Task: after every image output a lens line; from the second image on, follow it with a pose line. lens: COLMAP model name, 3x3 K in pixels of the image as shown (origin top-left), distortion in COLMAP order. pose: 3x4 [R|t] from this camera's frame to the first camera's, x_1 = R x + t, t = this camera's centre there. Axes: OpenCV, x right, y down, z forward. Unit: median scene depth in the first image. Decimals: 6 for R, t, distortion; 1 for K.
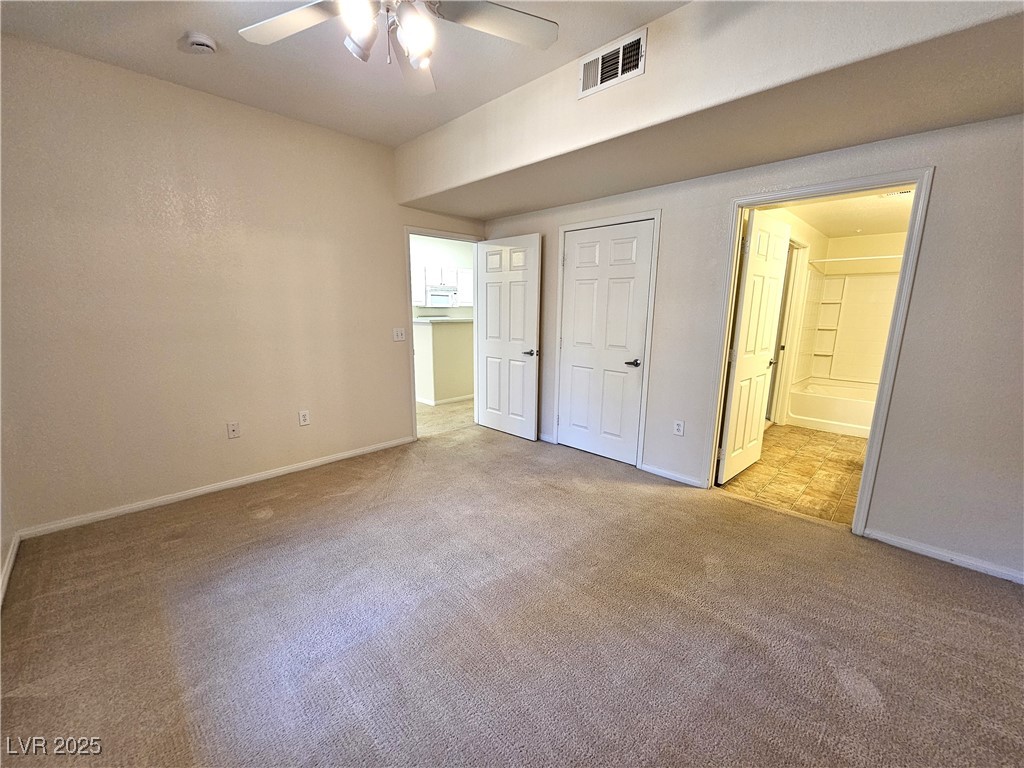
lens RADIAL K [[420.3, 0, 508.3], [0, 420.3, 390.2], [0, 0, 1]] dist [-0.001073, 0.000118]
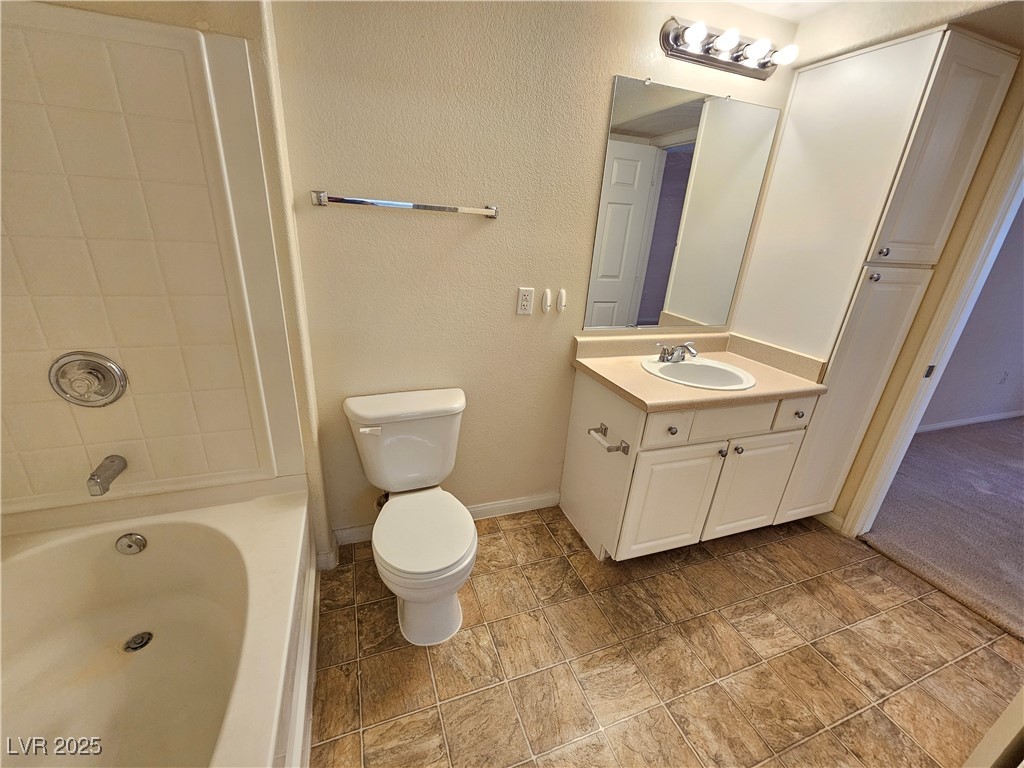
lens RADIAL K [[420.3, 0, 508.3], [0, 420.3, 390.2], [0, 0, 1]] dist [-0.001073, 0.000118]
pose [[-0.903801, -0.217911, 0.368318, 0.936394], [0.011732, 0.847713, 0.530326, -0.278577], [-0.427792, 0.483630, -0.763607, 1.392222]]
